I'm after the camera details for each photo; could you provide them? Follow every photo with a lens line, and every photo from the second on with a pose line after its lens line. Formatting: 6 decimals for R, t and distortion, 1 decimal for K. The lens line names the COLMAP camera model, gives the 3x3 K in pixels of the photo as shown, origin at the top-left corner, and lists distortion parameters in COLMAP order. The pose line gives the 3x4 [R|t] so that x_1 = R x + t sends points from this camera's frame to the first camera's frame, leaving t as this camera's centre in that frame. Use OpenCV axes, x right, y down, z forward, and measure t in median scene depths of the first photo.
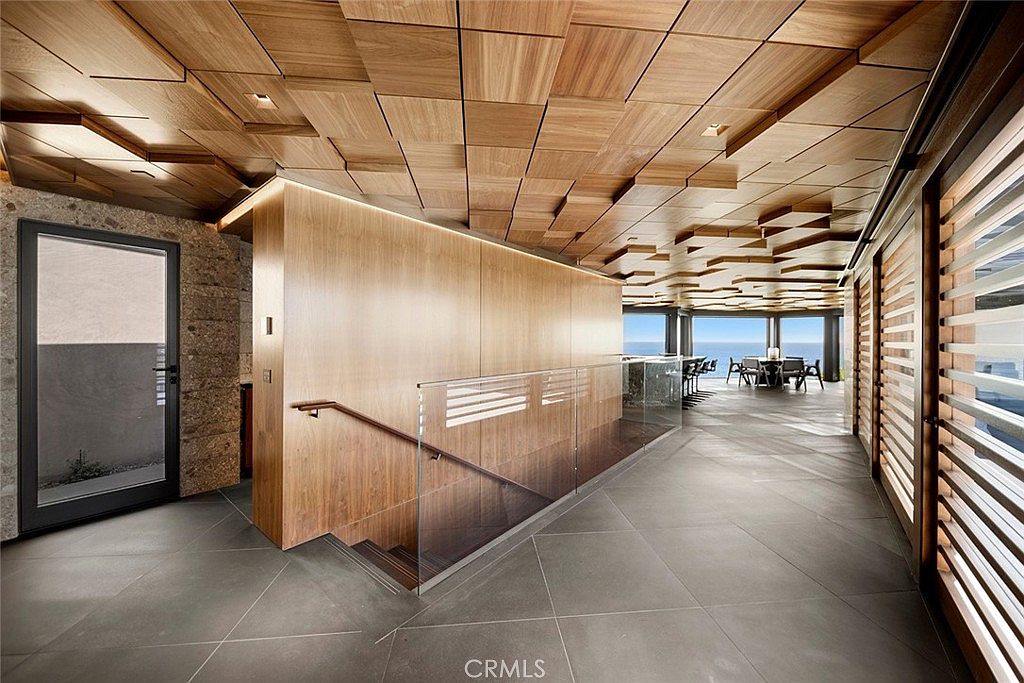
lens RADIAL K [[368.1, 0, 512.0], [0, 368.1, 341.5], [0, 0, 1]] dist [0.000258, -0.000015]
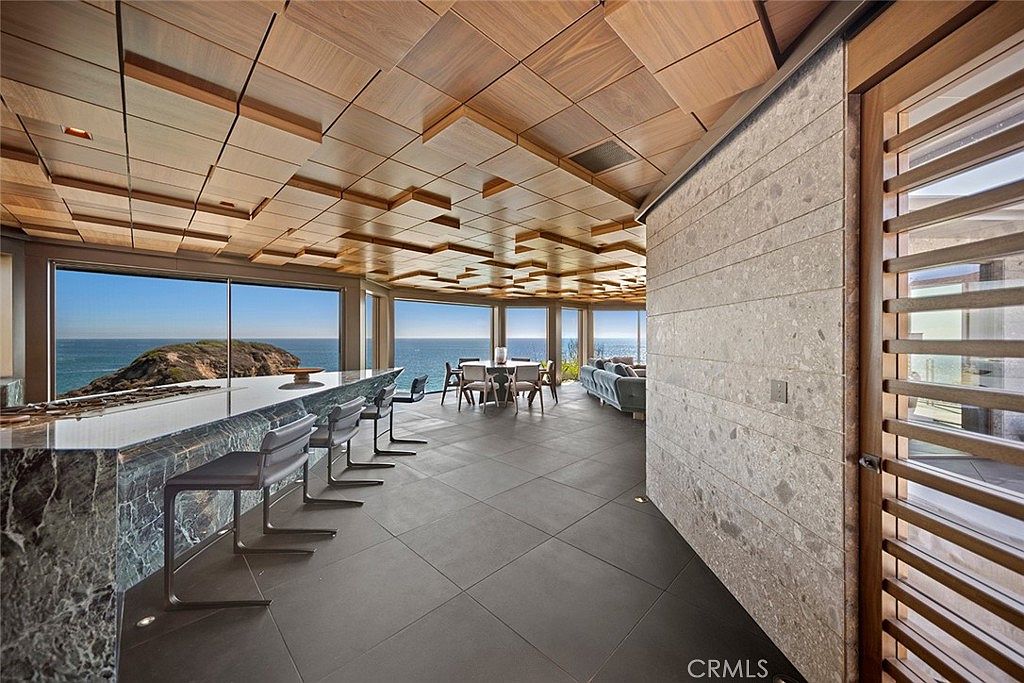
lens RADIAL K [[368.1, 0, 512.0], [0, 368.1, 341.5], [0, 0, 1]] dist [0.000258, -0.000015]
pose [[0.770782, -0.007186, 0.637059, 0.283297], [0.000589, 0.999944, 0.010567, -0.000810], [-0.637099, -0.007769, 0.770743, 0.451921]]
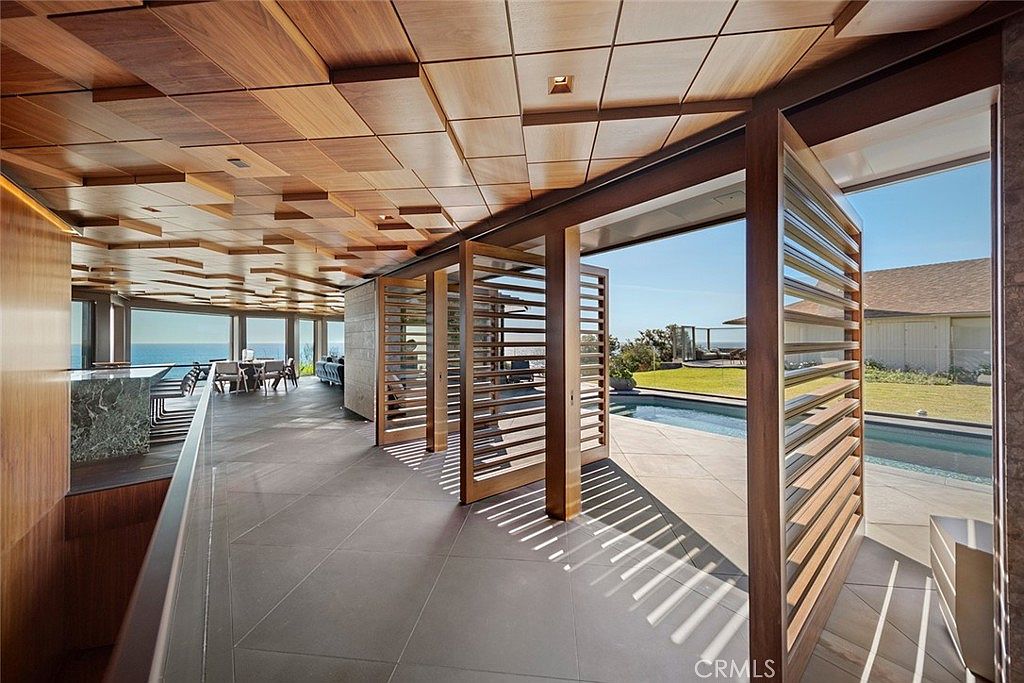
lens RADIAL K [[368.1, 0, 512.0], [0, 368.1, 341.5], [0, 0, 1]] dist [0.000258, -0.000015]
pose [[0.211583, -0.003590, 0.977353, -0.050754], [0.005935, 0.999980, 0.002388, -0.000299], [-0.977342, 0.005295, 0.211600, 0.159630]]
